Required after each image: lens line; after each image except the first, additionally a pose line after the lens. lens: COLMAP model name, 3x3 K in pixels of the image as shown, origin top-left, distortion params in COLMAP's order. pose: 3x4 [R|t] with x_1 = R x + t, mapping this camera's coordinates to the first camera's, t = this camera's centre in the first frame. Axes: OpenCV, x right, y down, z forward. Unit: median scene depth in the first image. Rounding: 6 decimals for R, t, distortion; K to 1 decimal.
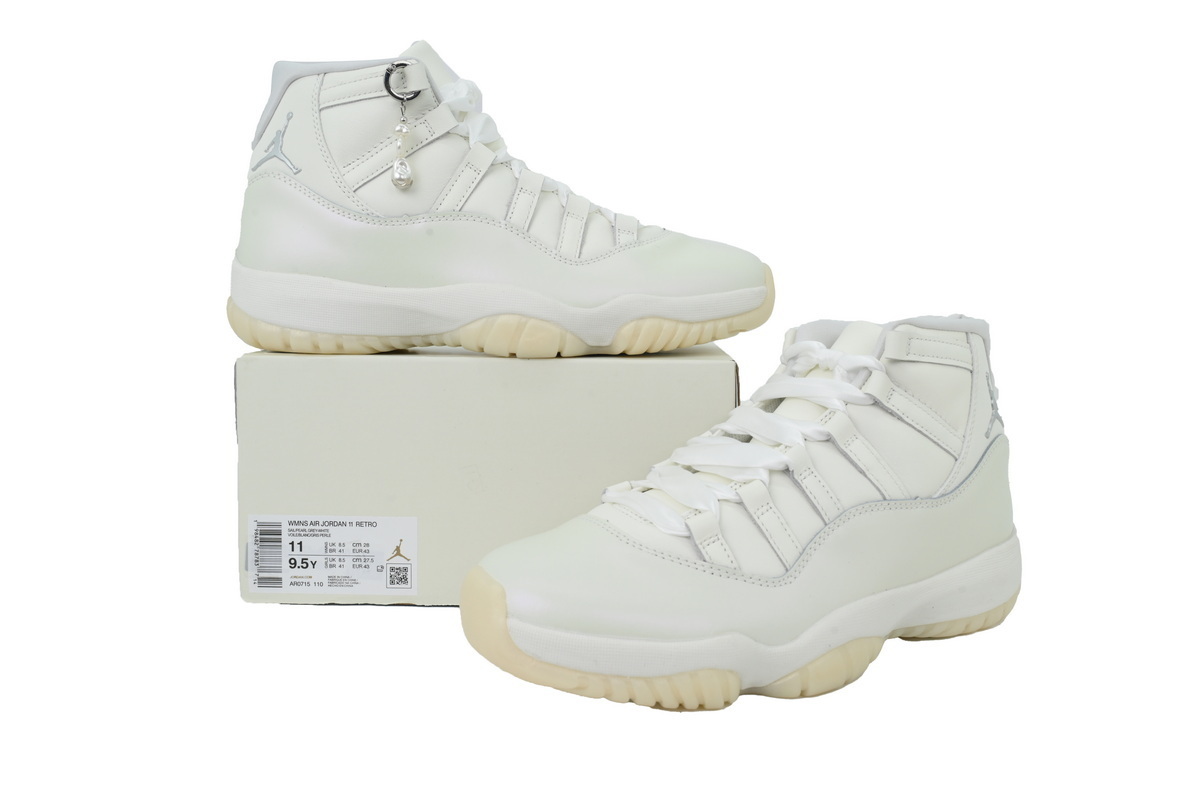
lens RADIAL K [[1004.5, 0, 593.7], [0, 1004.5, 403.2], [0, 0, 1]] dist [-0.016983, -0.000325]
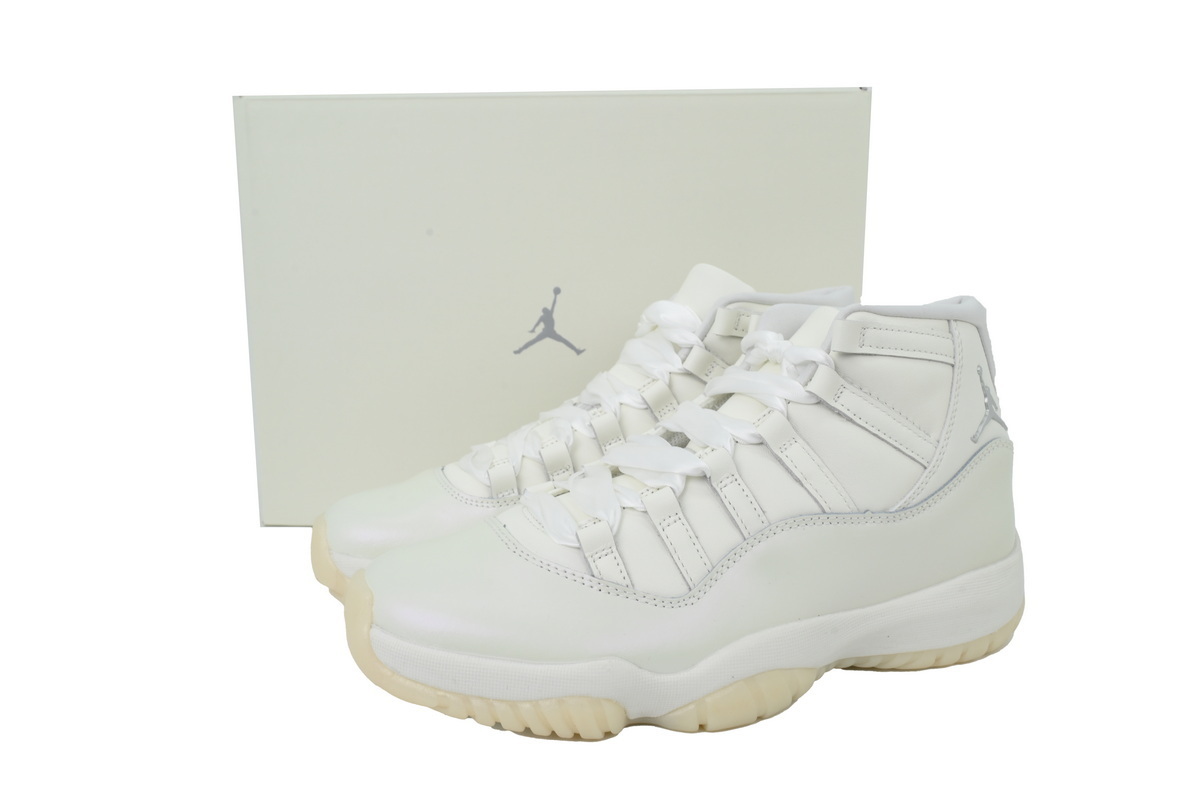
lens RADIAL K [[1004.5, 0, 611.0], [0, 1004.5, 397.7], [0, 0, 1]] dist [-0.016983, -0.000325]
pose [[0.982497, 0.014377, -0.185721, 0.273728], [-0.009514, 0.999589, 0.027050, -0.027081], [0.186033, -0.024810, 0.982230, 0.105482]]
